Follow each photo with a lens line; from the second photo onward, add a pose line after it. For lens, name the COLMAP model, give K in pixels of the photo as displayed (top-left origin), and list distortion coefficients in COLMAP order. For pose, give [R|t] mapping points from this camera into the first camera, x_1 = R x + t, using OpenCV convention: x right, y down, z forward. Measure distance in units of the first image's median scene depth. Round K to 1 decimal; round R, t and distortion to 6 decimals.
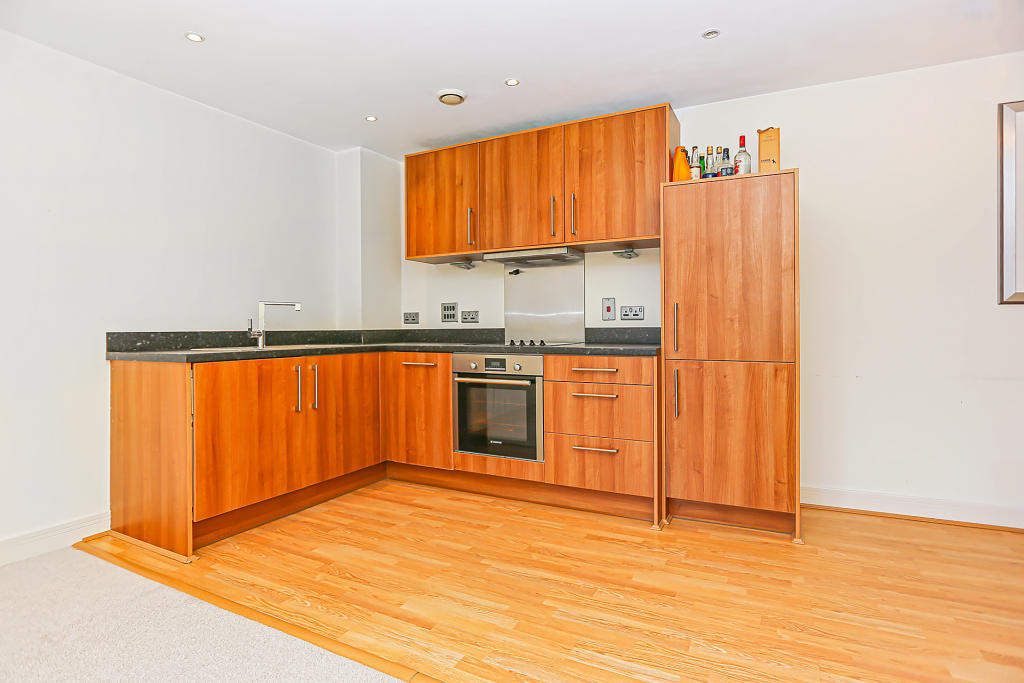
lens RADIAL K [[517.8, 0, 513.0], [0, 517.8, 344.1], [0, 0, 1]] dist [-0.044949, 0.002092]
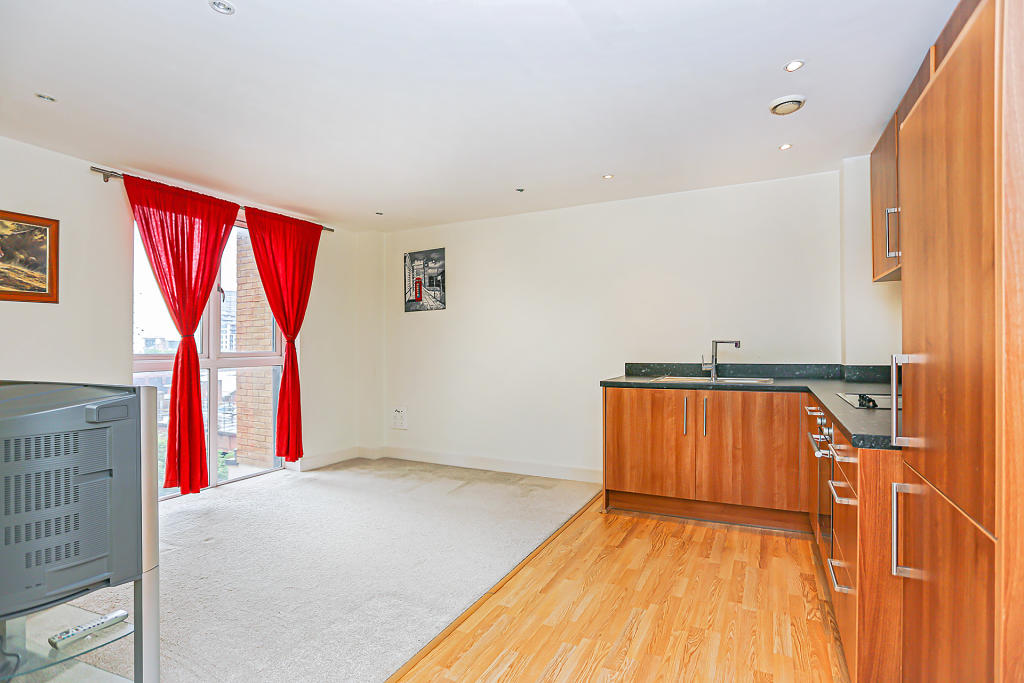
lens RADIAL K [[517.8, 0, 515.8], [0, 517.8, 340.4], [0, 0, 1]] dist [-0.044949, 0.002092]
pose [[-0.004977, 0.001202, -0.999987, 0.759906], [-0.014578, 0.999893, 0.001274, -0.082510], [0.999881, 0.014584, -0.004959, 0.569060]]
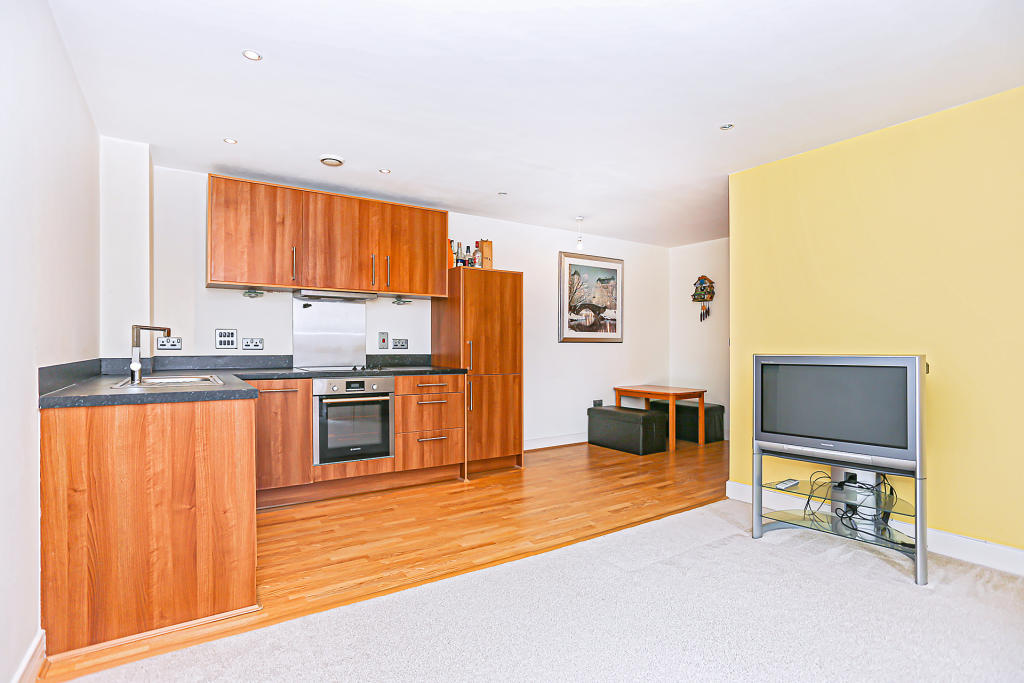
lens RADIAL K [[517.8, 0, 507.4], [0, 517.8, 340.7], [0, 0, 1]] dist [-0.044949, 0.002092]
pose [[0.481860, 0.015402, 0.876113, -0.979454], [0.019610, 0.999406, -0.028356, -0.027584], [-0.876029, 0.030844, 0.481272, 0.092375]]
